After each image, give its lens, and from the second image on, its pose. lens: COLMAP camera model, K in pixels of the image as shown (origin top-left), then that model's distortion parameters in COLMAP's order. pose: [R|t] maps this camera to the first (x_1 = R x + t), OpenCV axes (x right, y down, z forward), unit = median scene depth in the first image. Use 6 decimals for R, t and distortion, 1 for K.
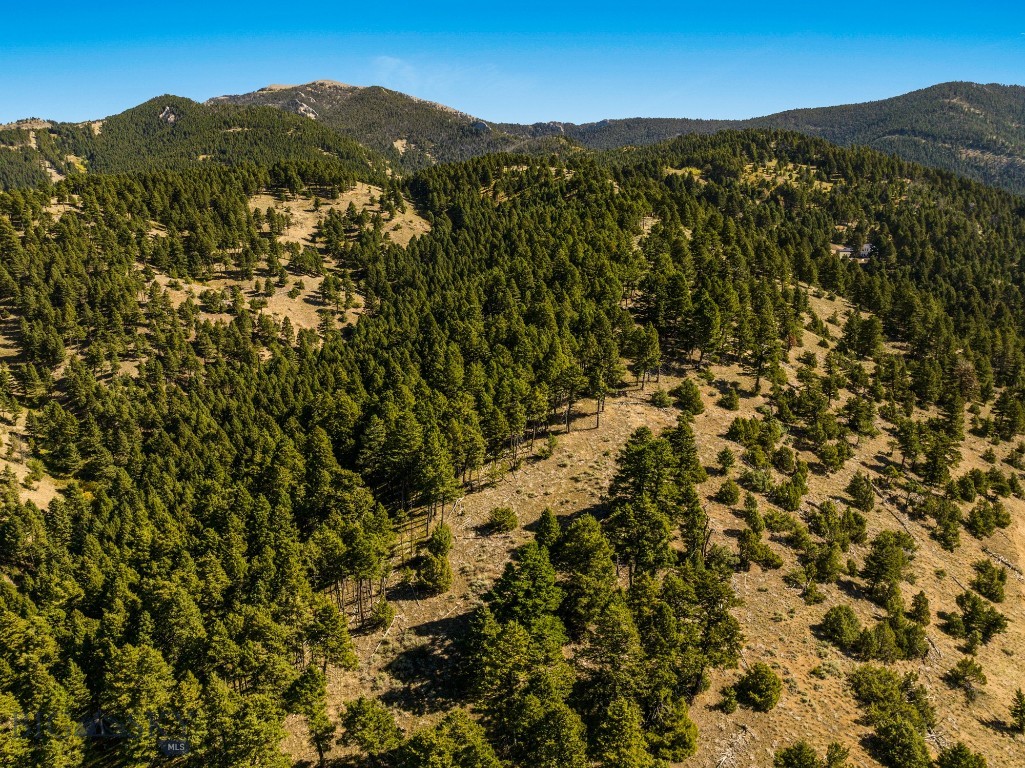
lens RADIAL K [[723.8, 0, 518.3], [0, 723.8, 381.4], [0, 0, 1]] dist [-0.044256, 0.008862]
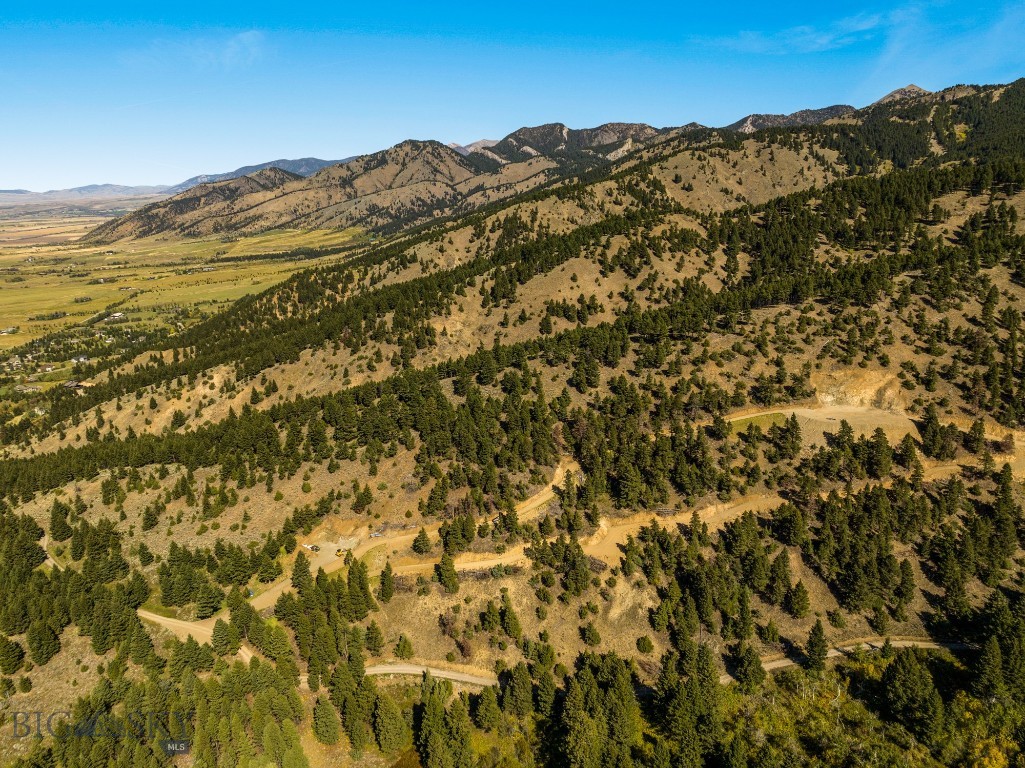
lens RADIAL K [[723.8, 0, 506.1], [0, 723.8, 389.8], [0, 0, 1]] dist [-0.044256, 0.008862]
pose [[0.385179, 0.256557, -0.886462, 0.625028], [-0.175897, 0.963379, 0.202388, -0.010072], [0.905923, 0.077971, 0.416201, -0.348751]]
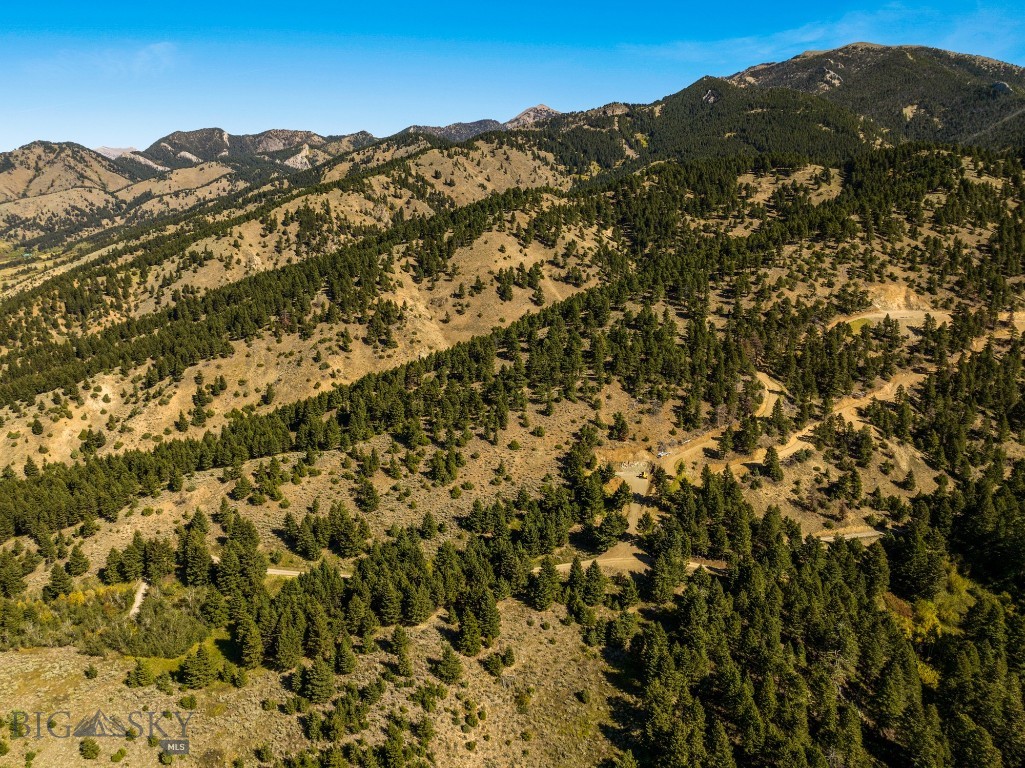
lens RADIAL K [[723.8, 0, 512.9], [0, 723.8, 390.7], [0, 0, 1]] dist [-0.044256, 0.008862]
pose [[0.771203, 0.171009, -0.613191, 0.363433], [-0.127147, 0.985212, 0.114848, 0.132385], [0.623763, -0.010606, 0.781542, -0.728910]]
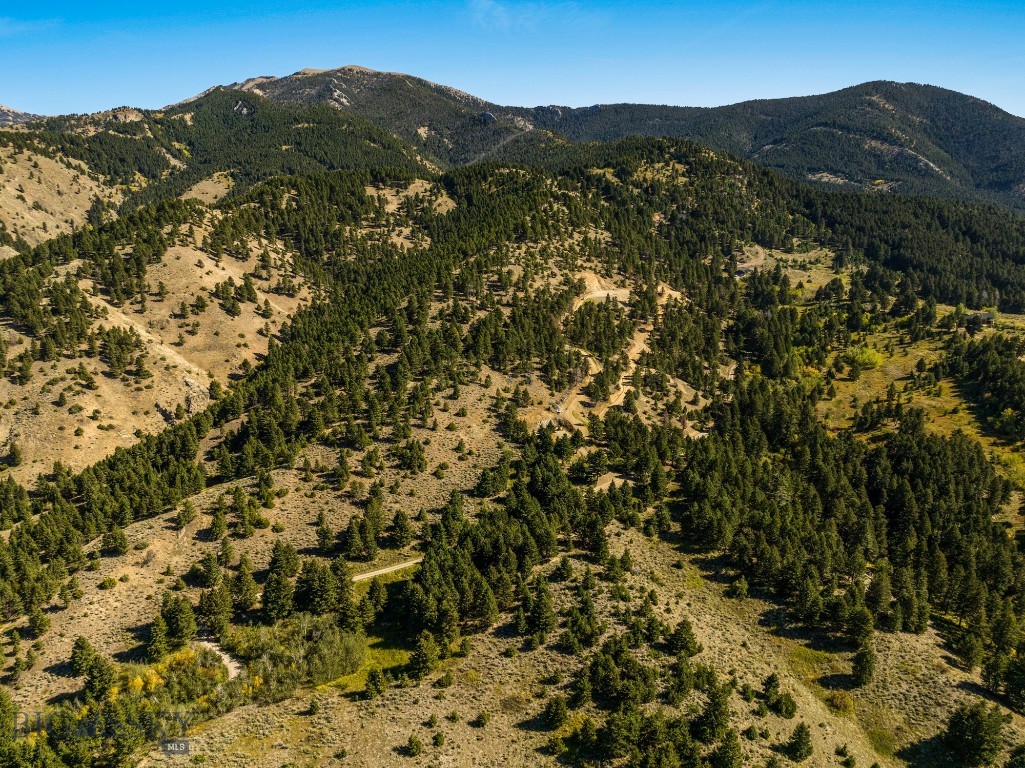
lens RADIAL K [[723.8, 0, 514.6], [0, 723.8, 392.8], [0, 0, 1]] dist [-0.044256, 0.008862]
pose [[0.999783, 0.012080, -0.016955, 0.072777], [-0.011093, 0.998302, 0.057190, 0.174382], [0.017617, -0.056990, 0.998219, -0.936541]]
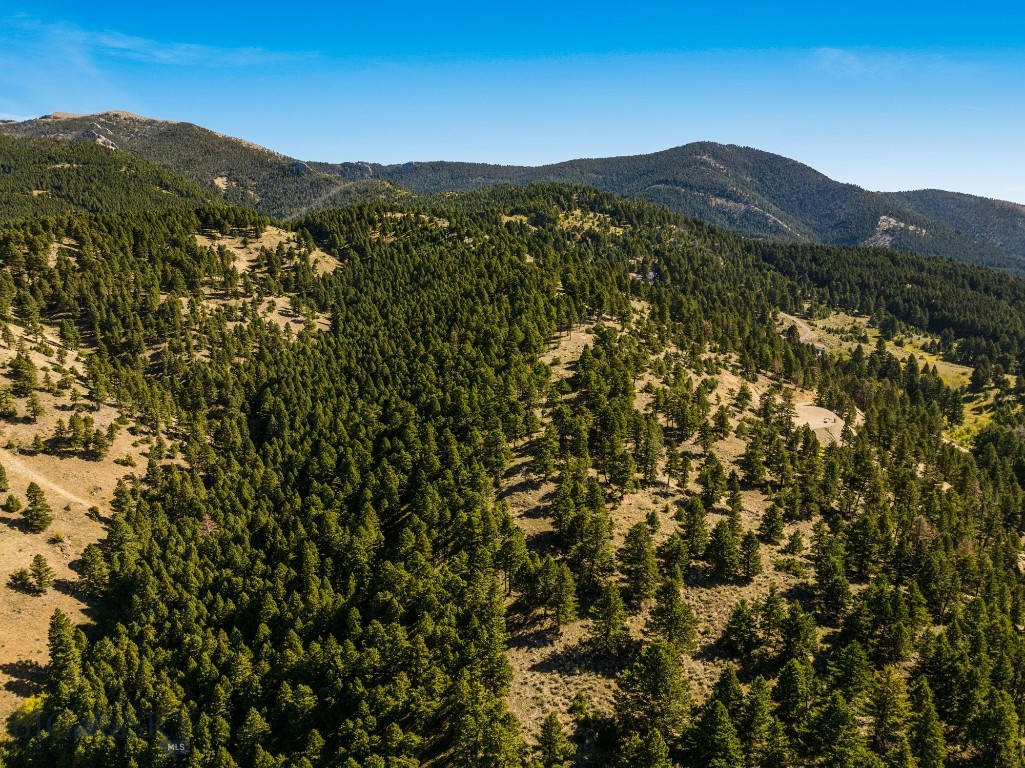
lens RADIAL K [[723.8, 0, 517.5], [0, 723.8, 381.9], [0, 0, 1]] dist [-0.044256, 0.008862]
pose [[0.961433, -0.043847, 0.271520, -0.169378], [0.056052, 0.997729, -0.037355, 0.065679], [-0.269266, 0.051134, 0.961708, -0.304533]]
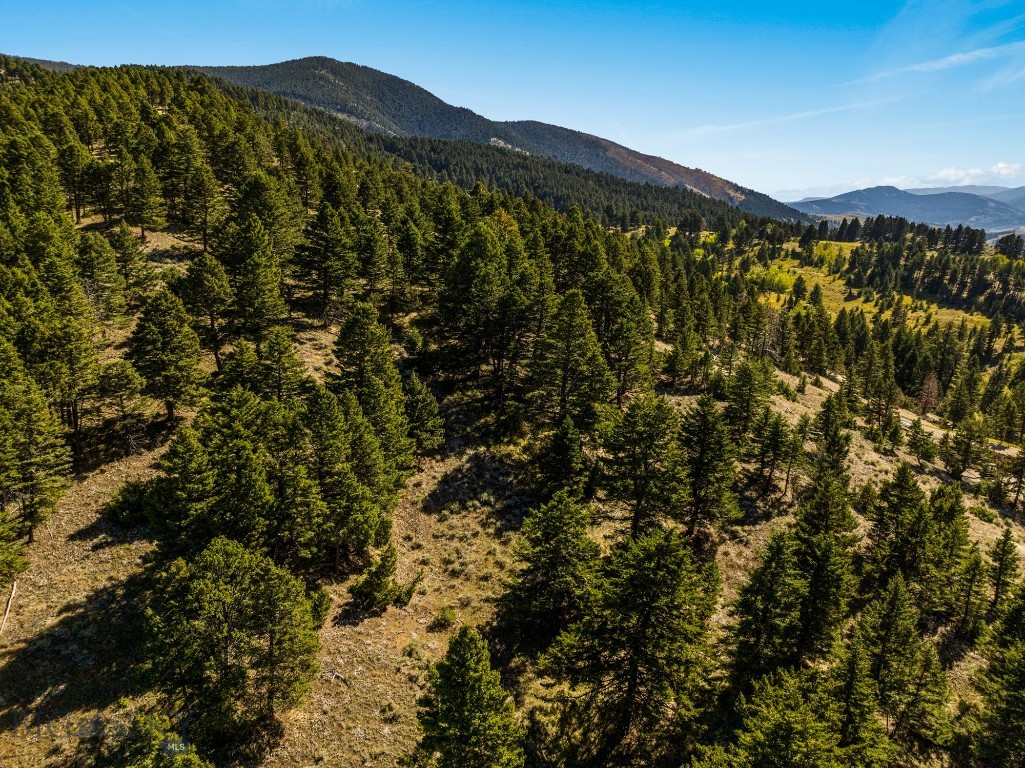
lens RADIAL K [[723.8, 0, 513.9], [0, 723.8, 378.4], [0, 0, 1]] dist [-0.044256, 0.008862]
pose [[0.719179, -0.150511, 0.678327, -0.161254], [0.128484, 0.988228, 0.083051, 0.182985], [-0.682842, 0.027425, 0.730051, -0.287004]]
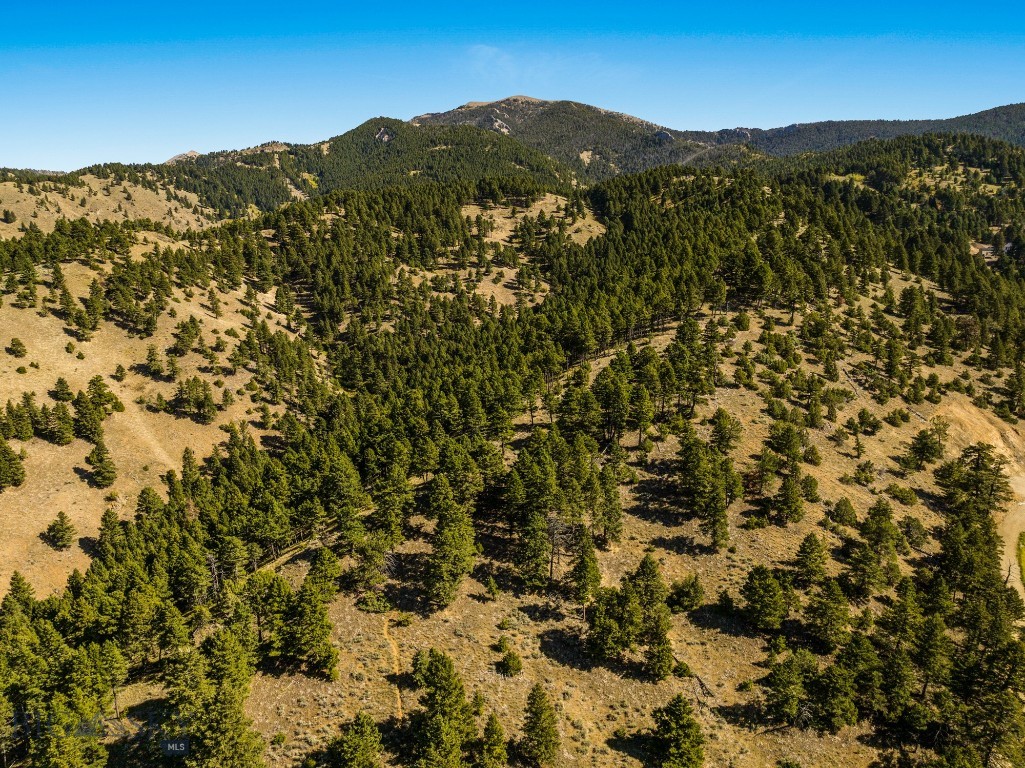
lens RADIAL K [[723.8, 0, 517.6], [0, 723.8, 387.5], [0, 0, 1]] dist [-0.044256, 0.008862]
pose [[0.969283, 0.043098, -0.242142, 0.035219], [-0.043714, 0.999040, 0.002832, 0.046778], [0.242031, 0.007840, 0.970237, -0.181702]]
